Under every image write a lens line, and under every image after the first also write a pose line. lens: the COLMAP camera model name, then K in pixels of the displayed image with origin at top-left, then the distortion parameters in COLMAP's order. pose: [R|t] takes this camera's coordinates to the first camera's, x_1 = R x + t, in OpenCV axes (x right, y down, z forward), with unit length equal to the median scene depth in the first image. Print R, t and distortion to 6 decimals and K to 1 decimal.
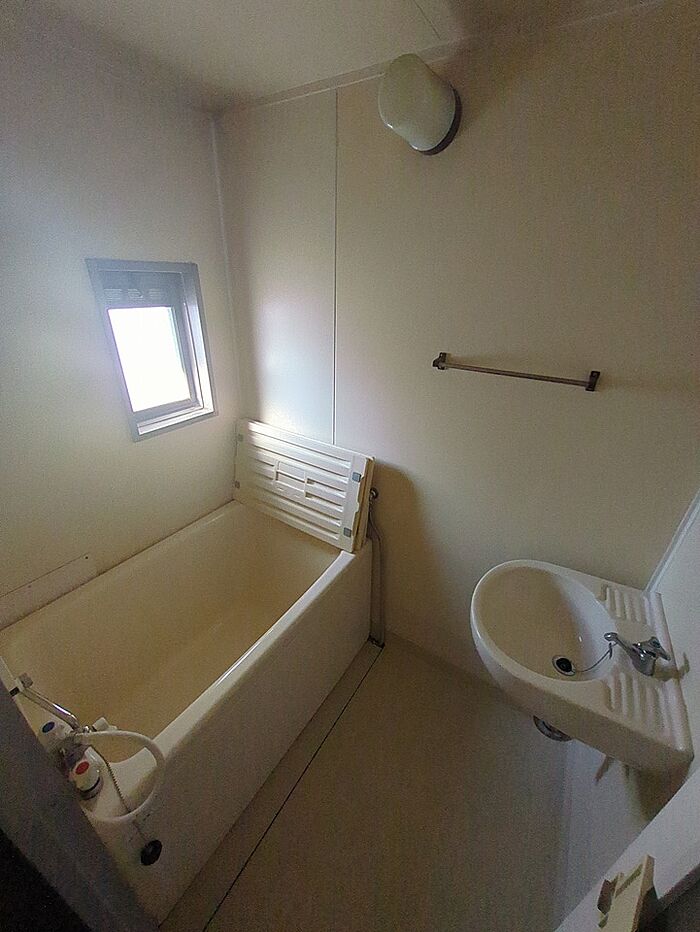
lens RADIAL K [[365.9, 0, 347.4], [0, 365.9, 466.8], [0, 0, 1]] dist [0.001167, 0.000359]
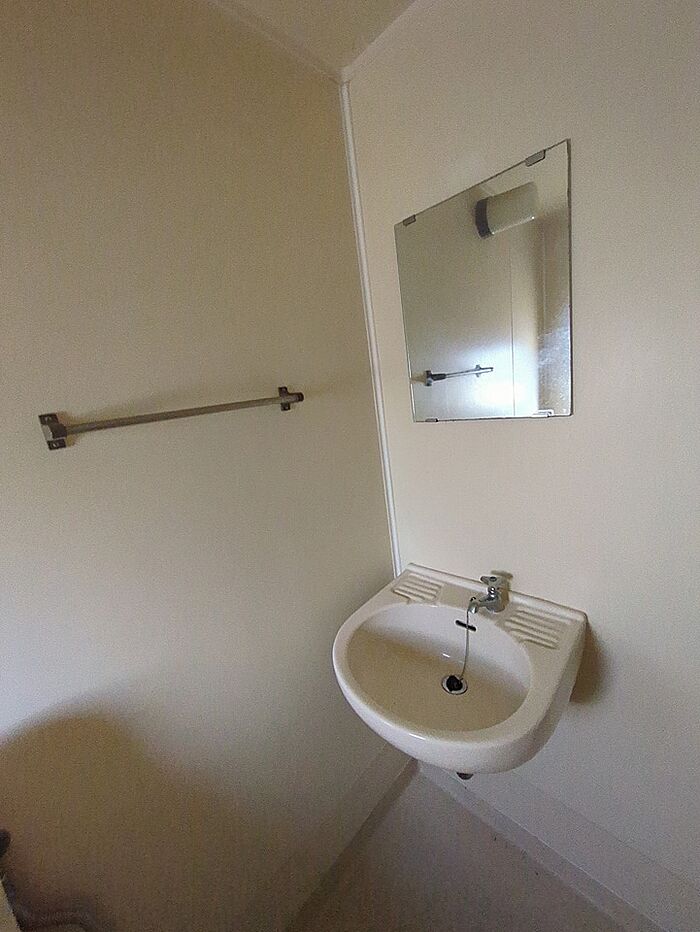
lens RADIAL K [[365.9, 0, 347.4], [0, 365.9, 466.8], [0, 0, 1]] dist [0.001167, 0.000359]
pose [[0.191187, -0.254790, 0.947908, -0.118810], [0.561241, 0.820656, 0.107387, -0.095616], [-0.805268, 0.511473, 0.299898, 0.592490]]
